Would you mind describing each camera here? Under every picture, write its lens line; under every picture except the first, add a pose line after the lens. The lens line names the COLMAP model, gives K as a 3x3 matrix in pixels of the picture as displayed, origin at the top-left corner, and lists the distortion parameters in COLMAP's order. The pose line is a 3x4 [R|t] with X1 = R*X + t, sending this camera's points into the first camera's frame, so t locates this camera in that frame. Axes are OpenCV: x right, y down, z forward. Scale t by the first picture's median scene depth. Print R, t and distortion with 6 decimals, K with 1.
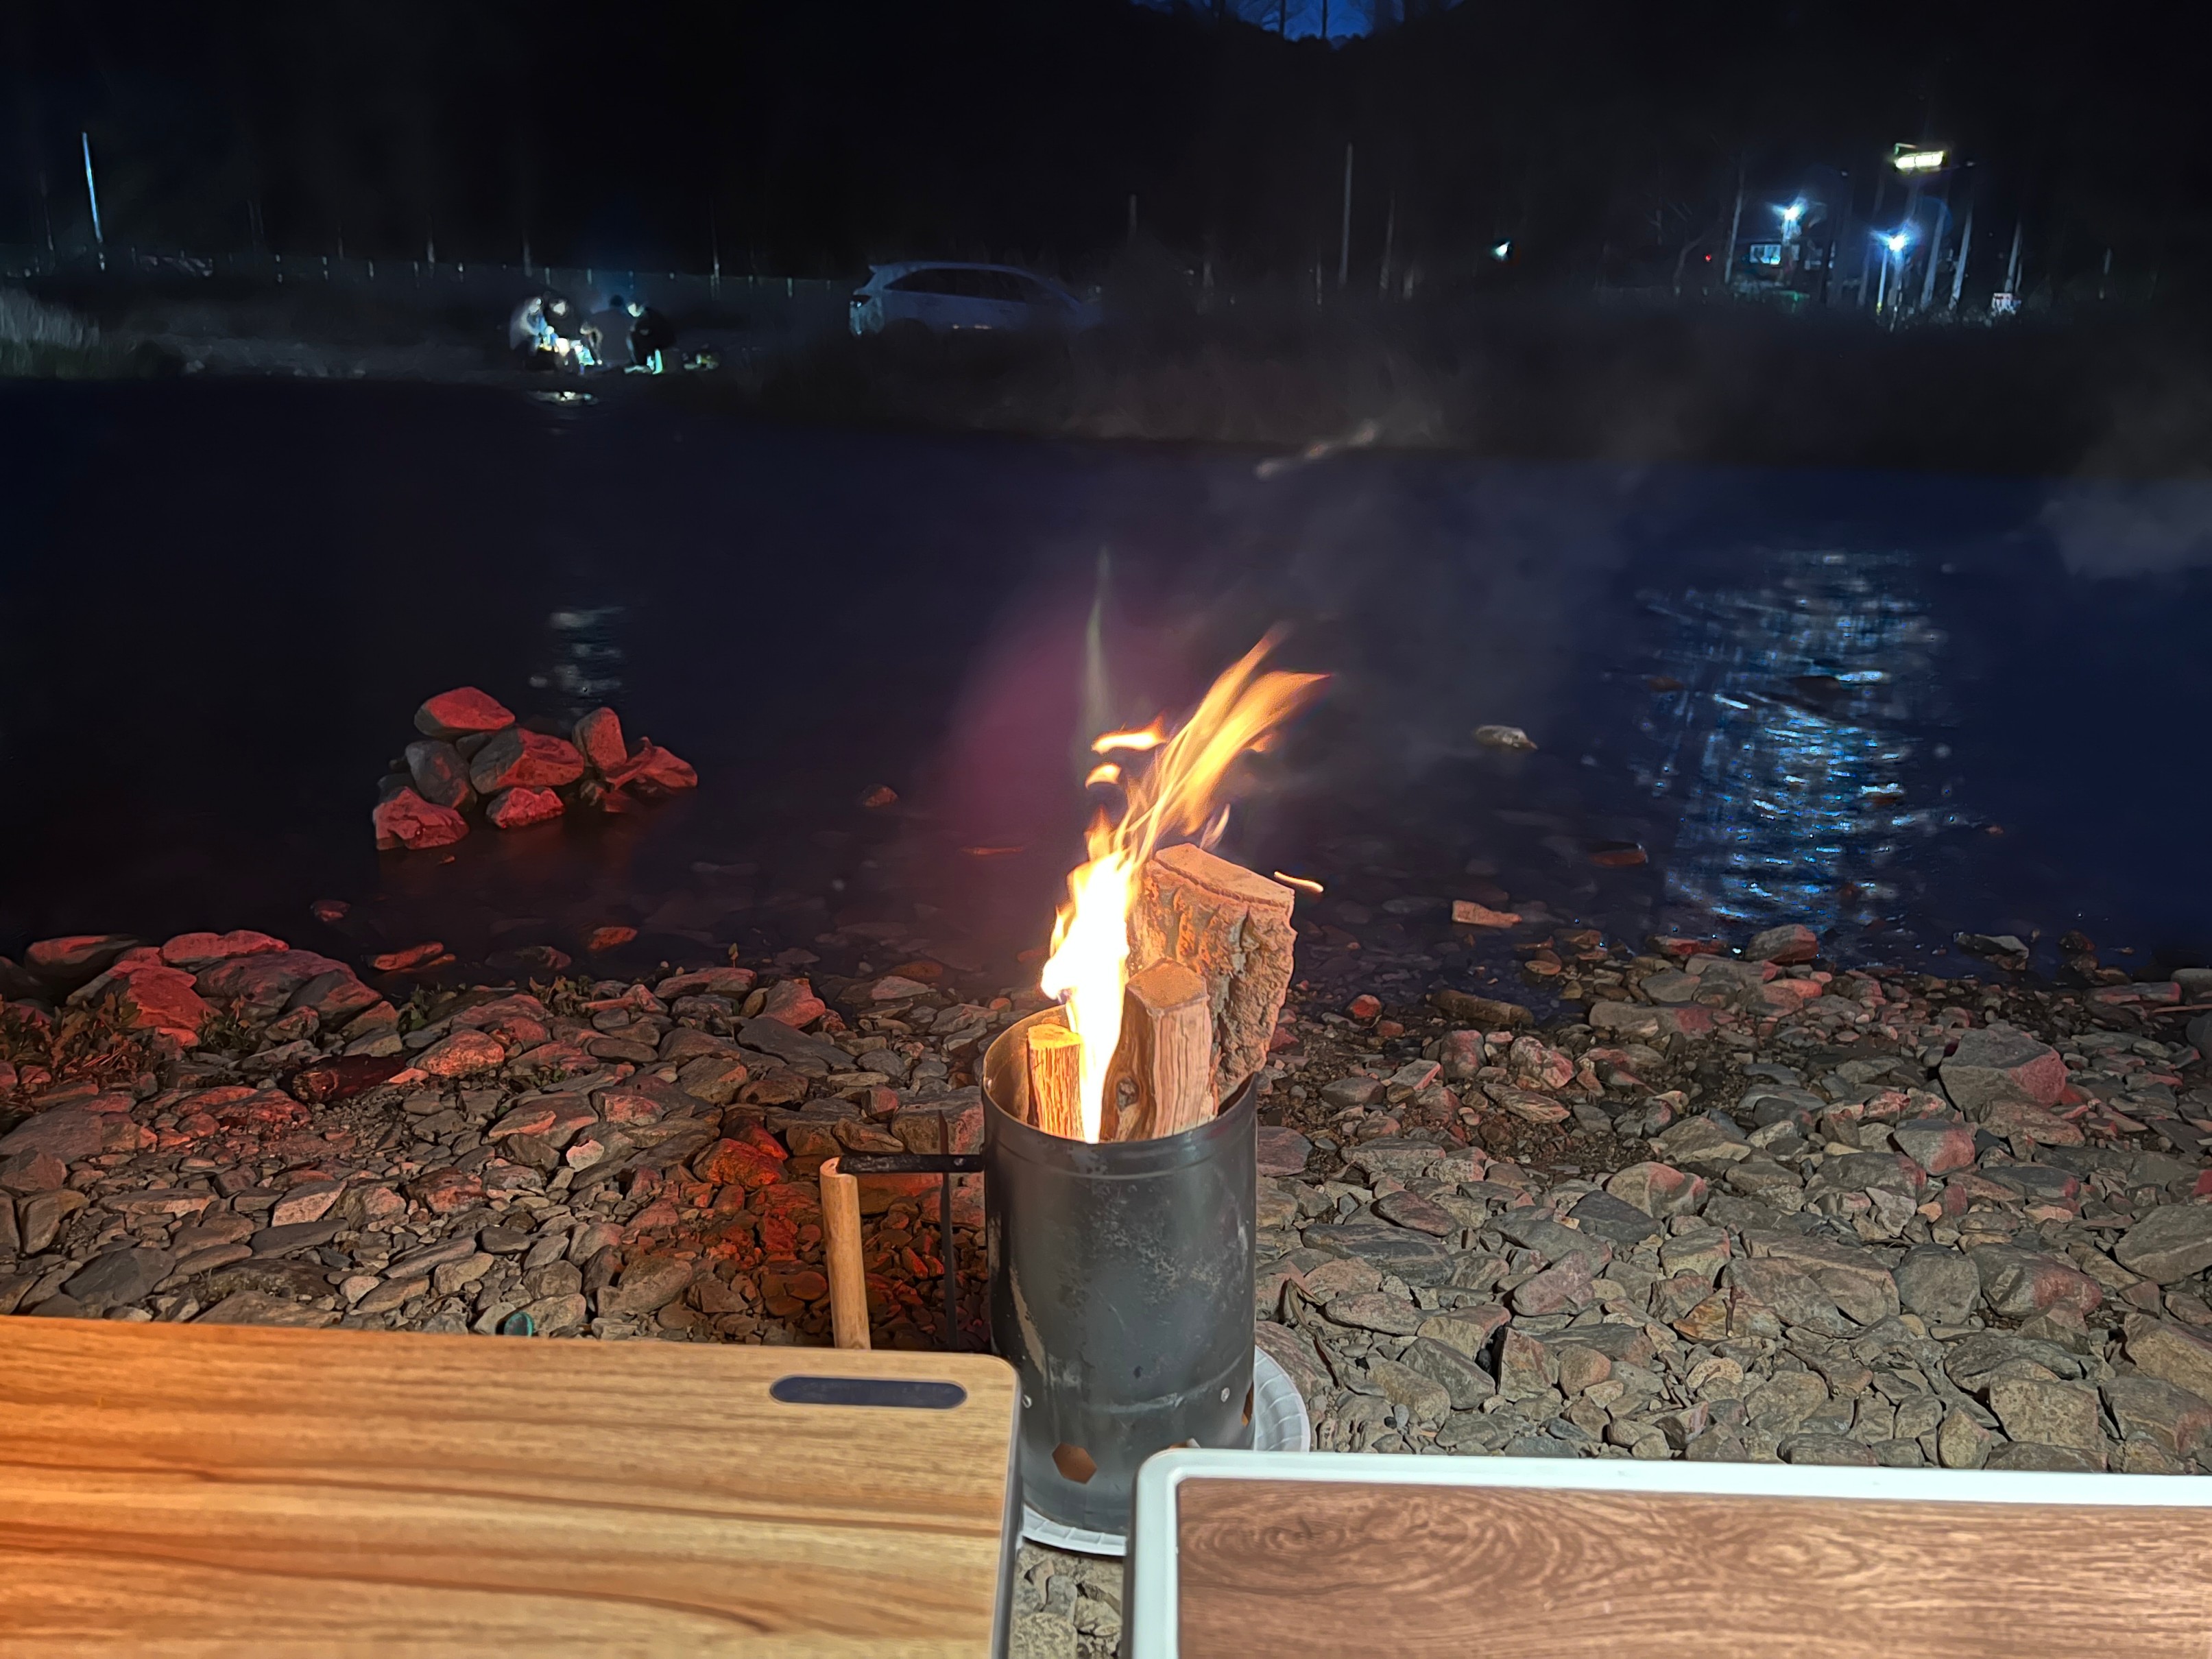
lens RADIAL K [[1659.7, 0, 1106.0], [0, 1659.7, 829.5], [0, 0, 1]] dist [0.058768, -0.066431]
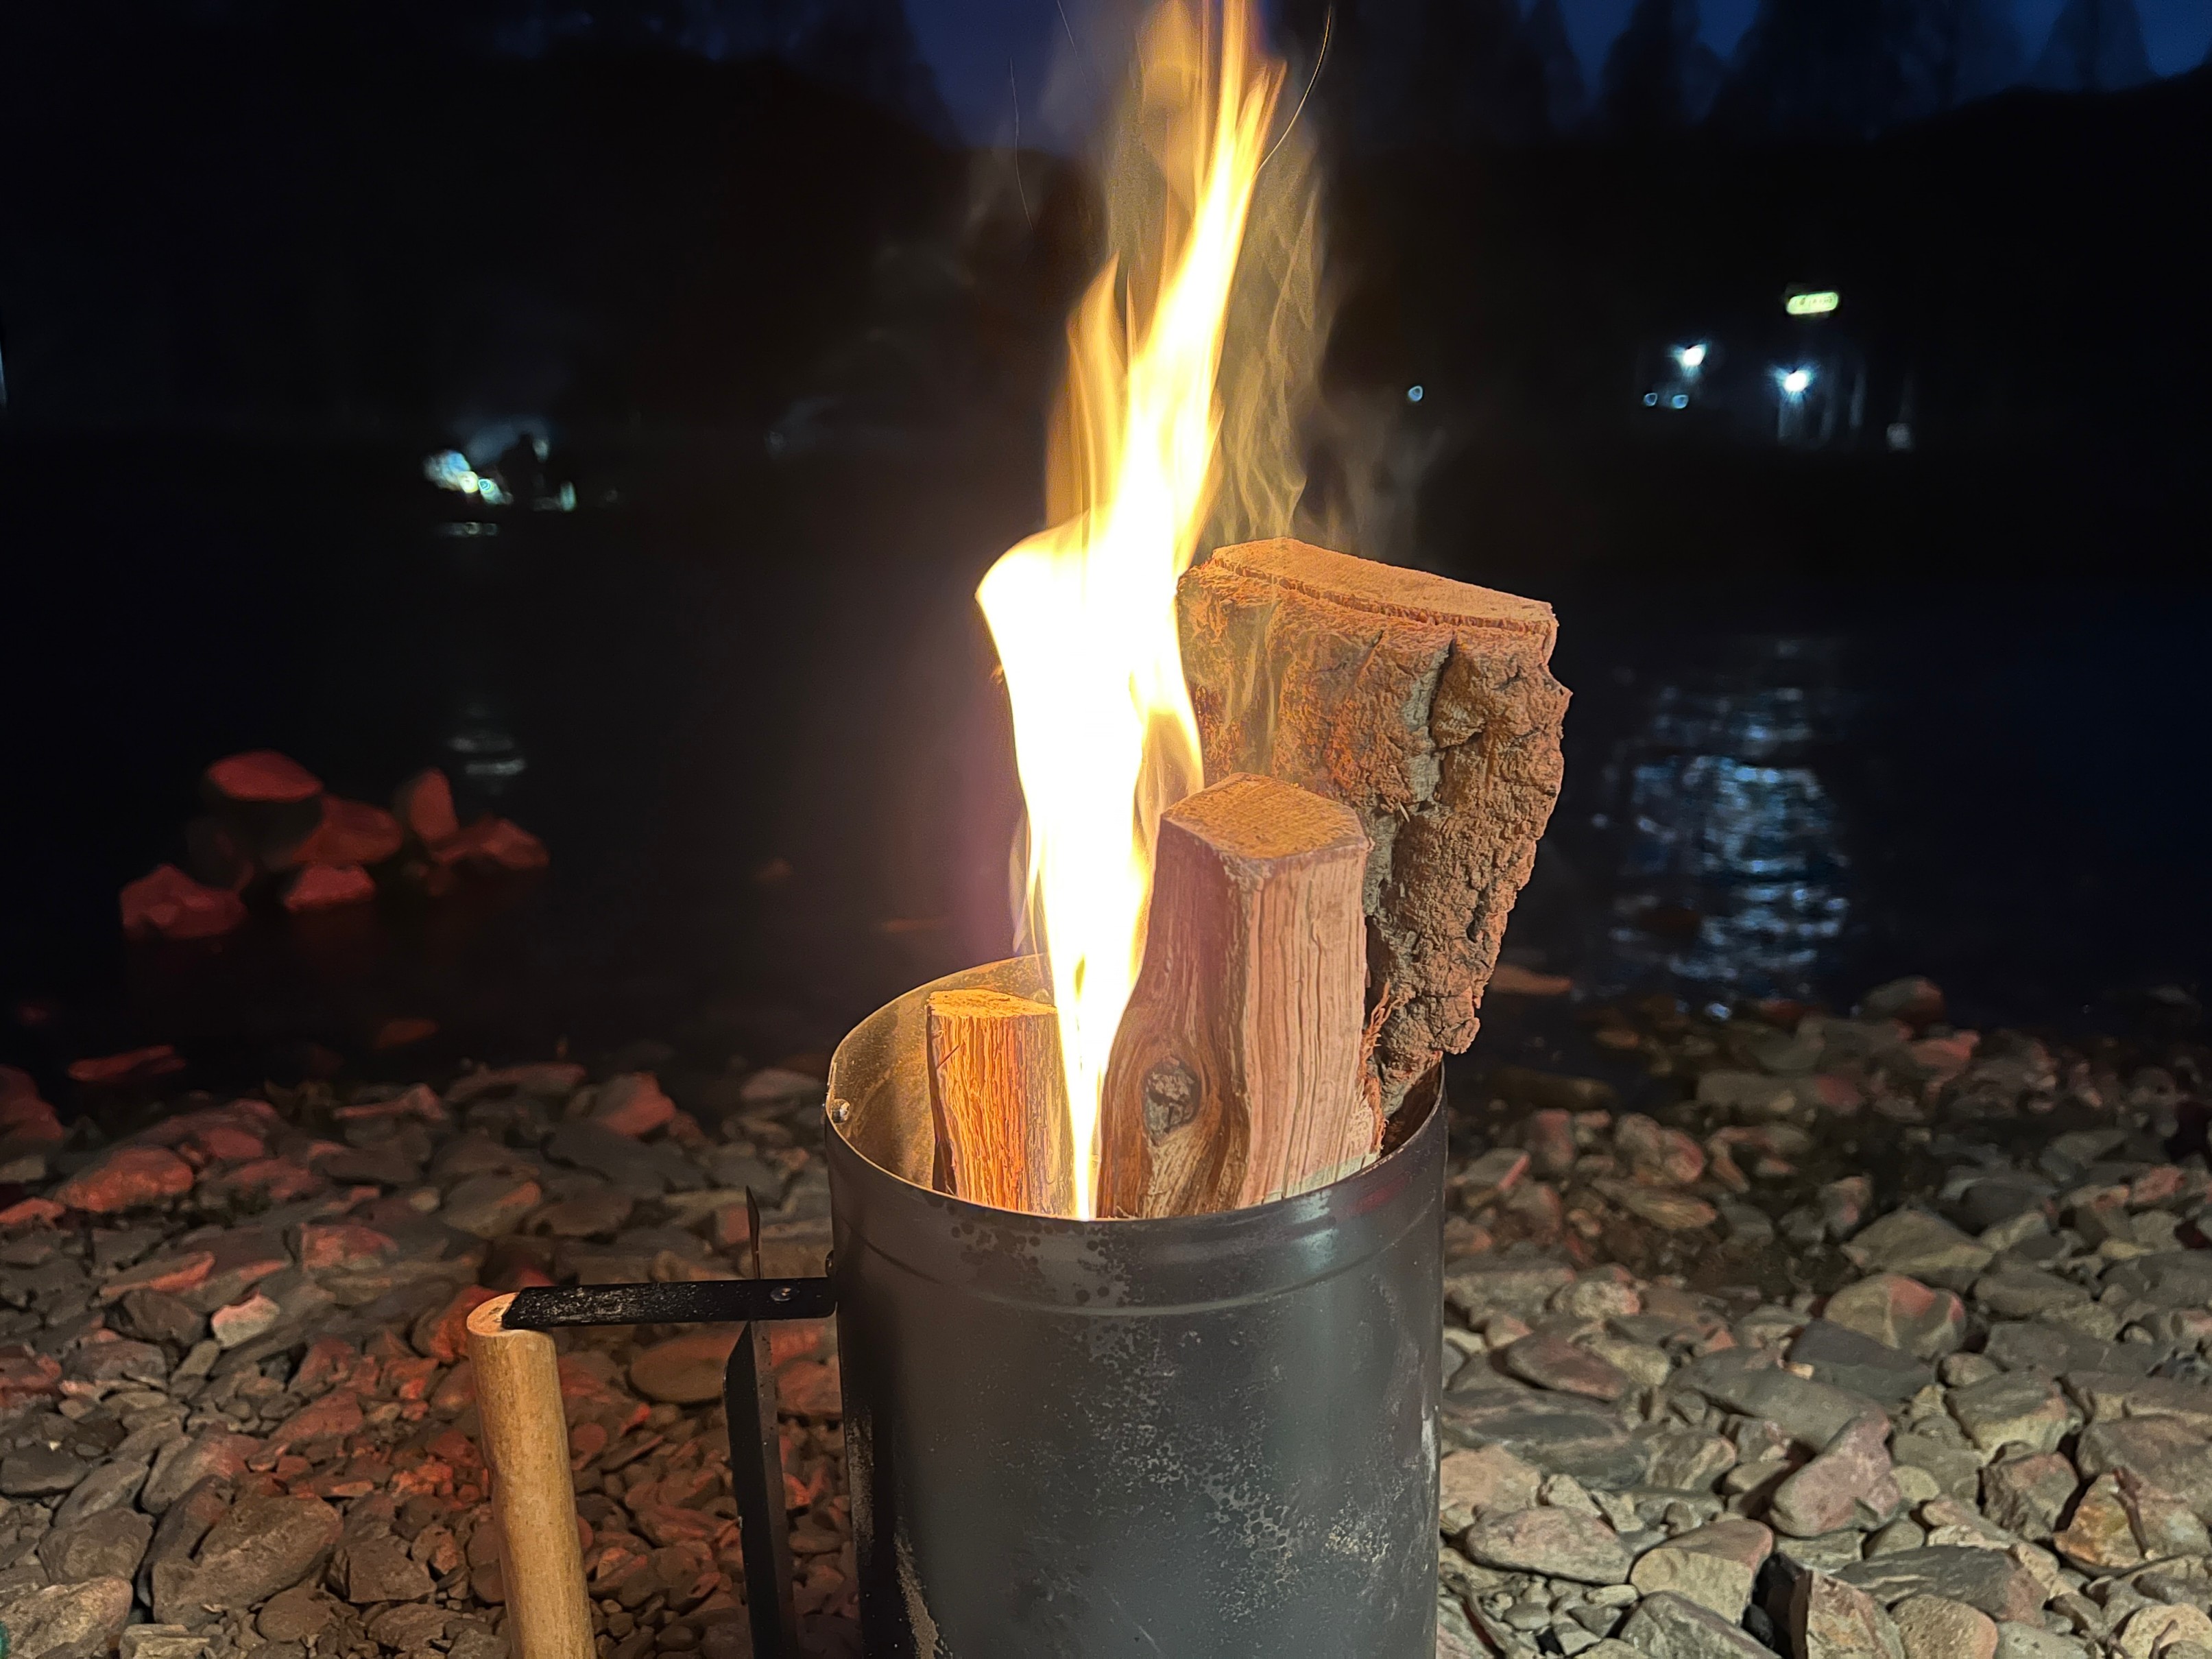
lens RADIAL K [[1694.6, 0, 1098.3], [0, 1694.6, 840.1], [0, 0, 1]] dist [0.004740, -0.004340]
pose [[0.999016, -0.025059, 0.036585, -0.012253], [0.027884, 0.996497, -0.078848, 0.086333], [-0.034481, 0.079790, 0.996215, 0.394863]]
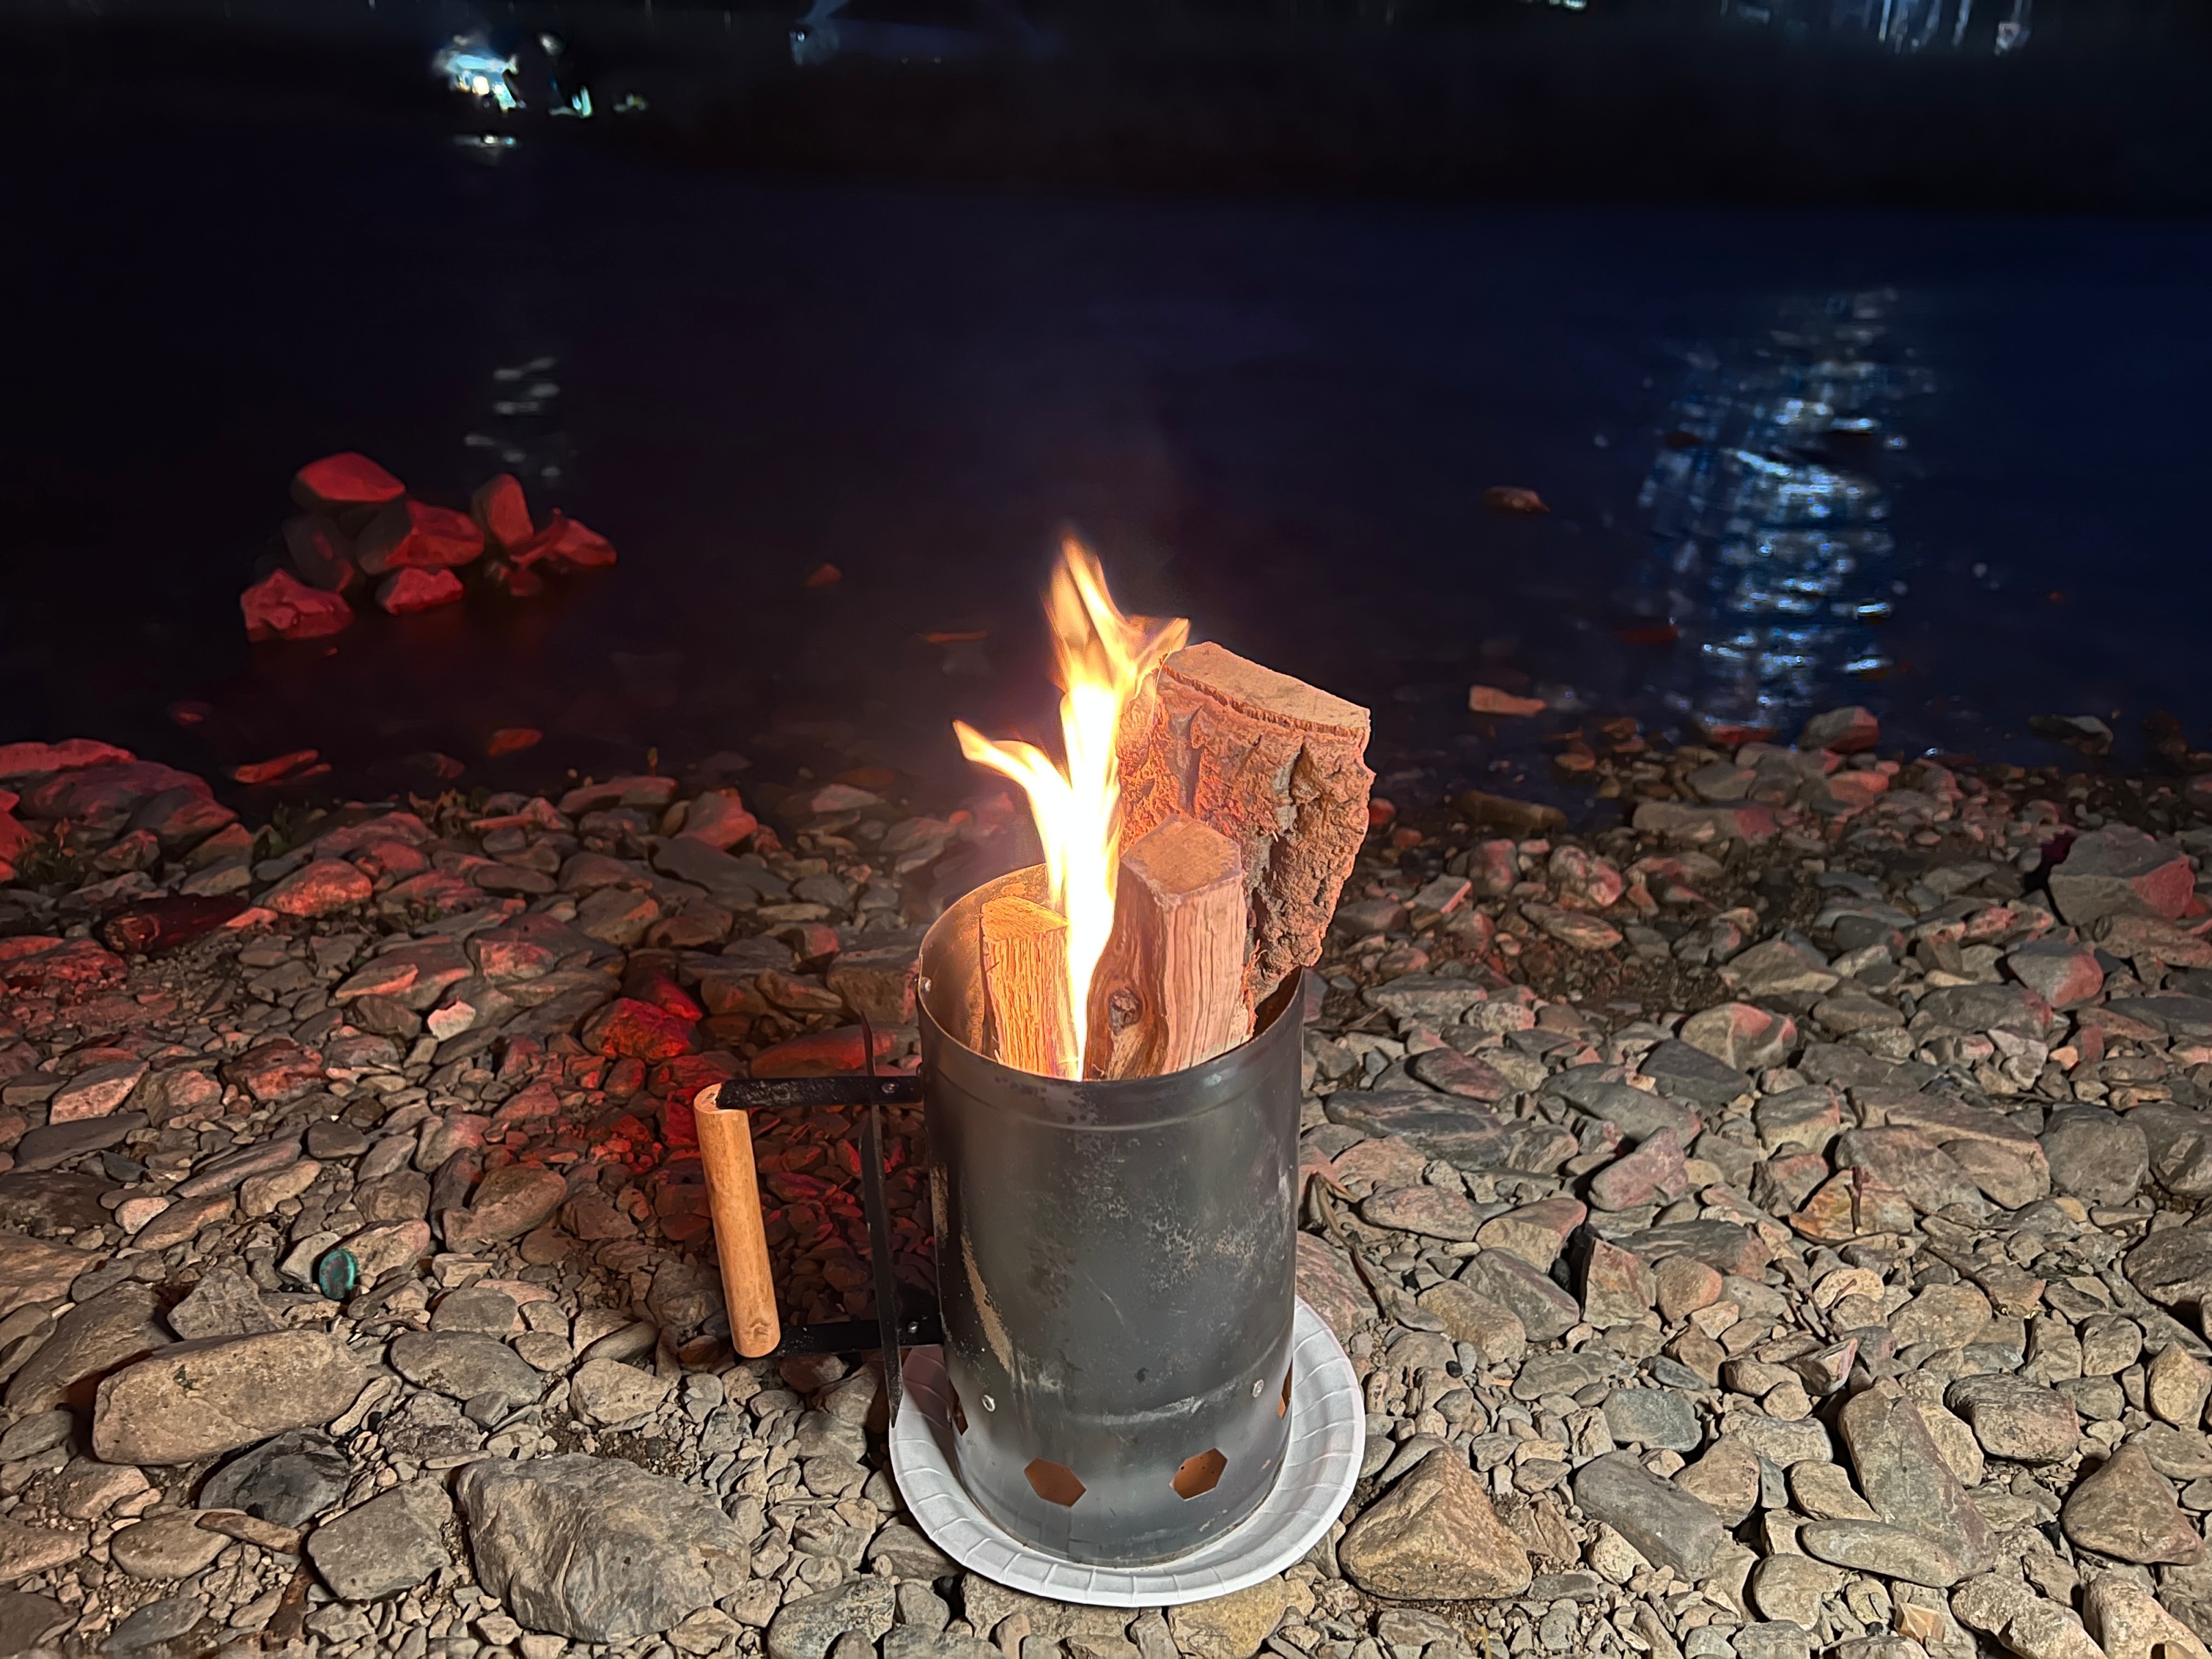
lens RADIAL K [[1672.0, 0, 1100.4], [0, 1672.0, 834.2], [0, 0, 1]] dist [0.039490, -0.047547]
pose [[0.999814, -0.013628, 0.013675, -0.003815], [0.011653, 0.990736, 0.135304, -0.004389], [-0.015392, -0.135120, 0.990710, 0.220488]]
